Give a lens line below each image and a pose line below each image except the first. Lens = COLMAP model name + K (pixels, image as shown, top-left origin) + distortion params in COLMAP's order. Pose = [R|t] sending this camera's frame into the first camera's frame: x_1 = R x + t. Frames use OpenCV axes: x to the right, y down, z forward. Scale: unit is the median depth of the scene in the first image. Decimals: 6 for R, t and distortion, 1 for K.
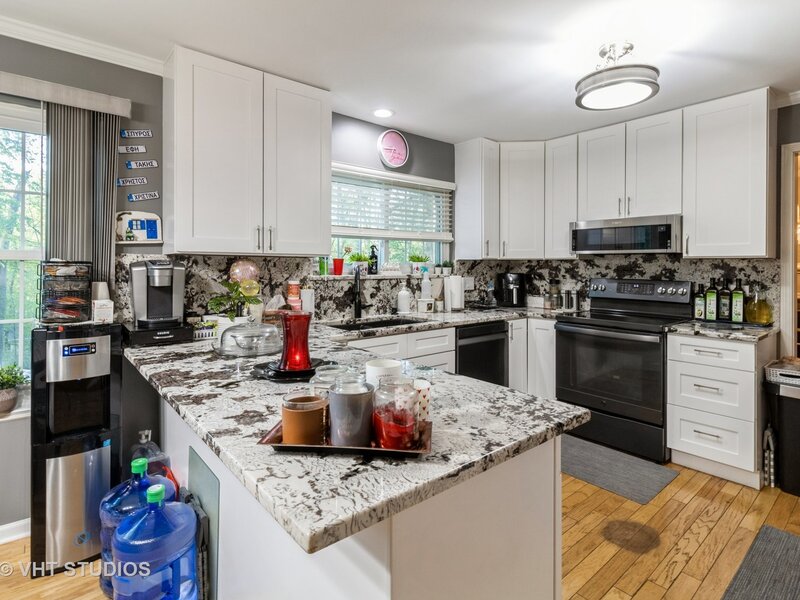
lens RADIAL K [[426.3, 0, 396.1], [0, 426.3, 267.1], [0, 0, 1]] dist [-0.000081, -0.000693]
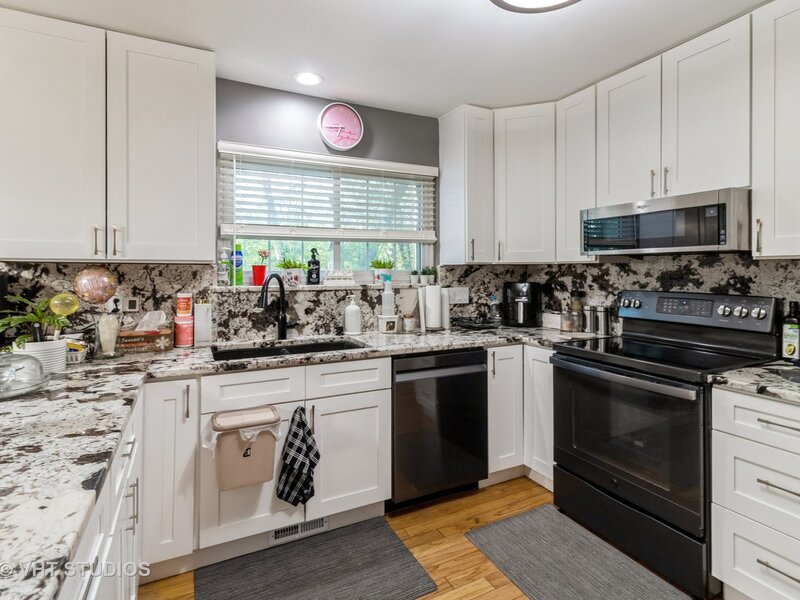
lens RADIAL K [[420.5, 0, 399.7], [0, 420.5, 273.4], [0, 0, 1]] dist [-0.000432, -0.000241]
pose [[0.972045, -0.004558, -0.234752, 0.285465], [0.004796, 0.999988, 0.000442, -0.003138], [0.234747, -0.001556, 0.972055, 0.264996]]
